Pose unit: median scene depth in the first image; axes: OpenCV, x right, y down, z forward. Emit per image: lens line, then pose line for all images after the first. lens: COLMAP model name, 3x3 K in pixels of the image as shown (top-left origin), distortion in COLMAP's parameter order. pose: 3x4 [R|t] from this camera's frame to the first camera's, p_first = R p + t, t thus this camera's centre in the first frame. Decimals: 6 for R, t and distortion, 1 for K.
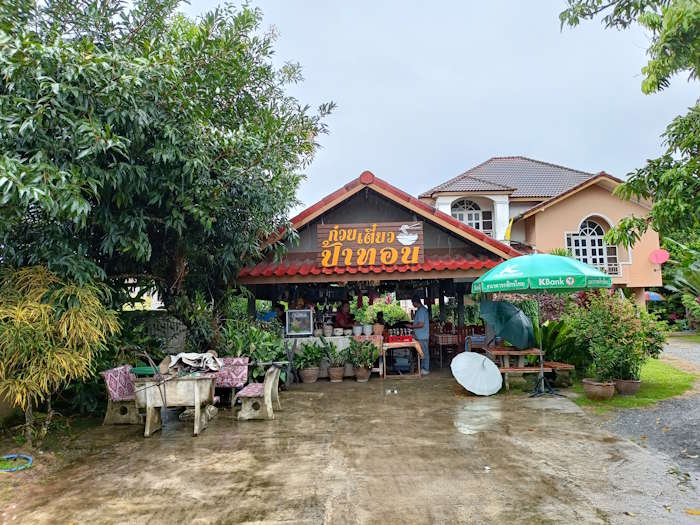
lens RADIAL K [[522.9, 0, 352.0], [0, 522.9, 260.0], [0, 0, 1]] dist [-0.011386, -0.008589]
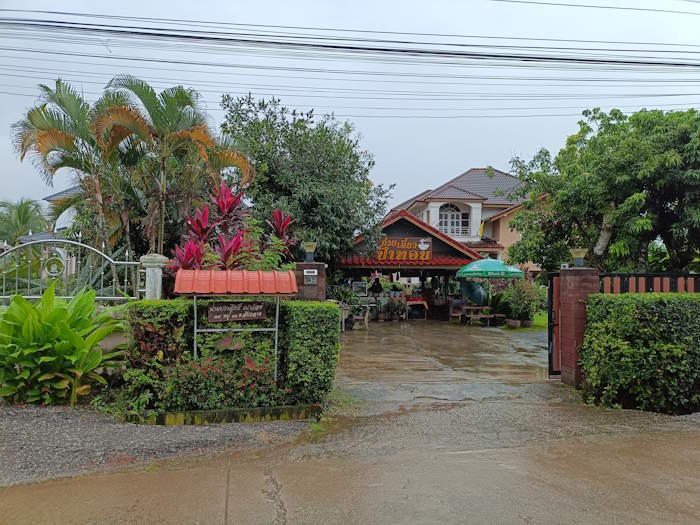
lens RADIAL K [[522.9, 0, 346.7], [0, 522.9, 262.1], [0, 0, 1]] dist [-0.011386, -0.008589]
pose [[0.998569, 0.037874, 0.037764, -0.239122], [-0.039875, 0.997759, 0.053739, -0.074889], [-0.035644, -0.055168, 0.997841, -0.872525]]
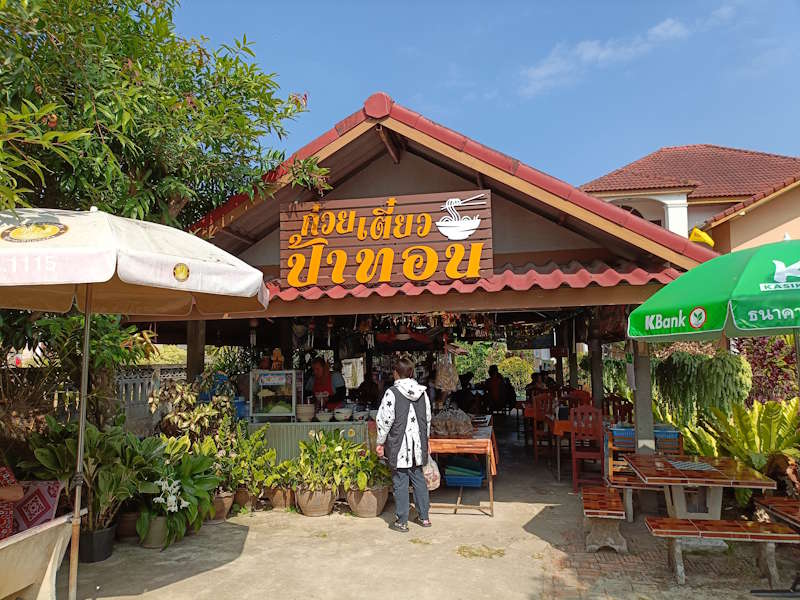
lens RADIAL K [[597.6, 0, 402.8], [0, 597.6, 300.7], [0, 0, 1]] dist [-0.011386, -0.008589]
pose [[0.987450, -0.004387, -0.157870, 0.141295], [0.004501, 0.999990, 0.000369, 0.026396], [0.157867, -0.001075, 0.987460, 0.450336]]
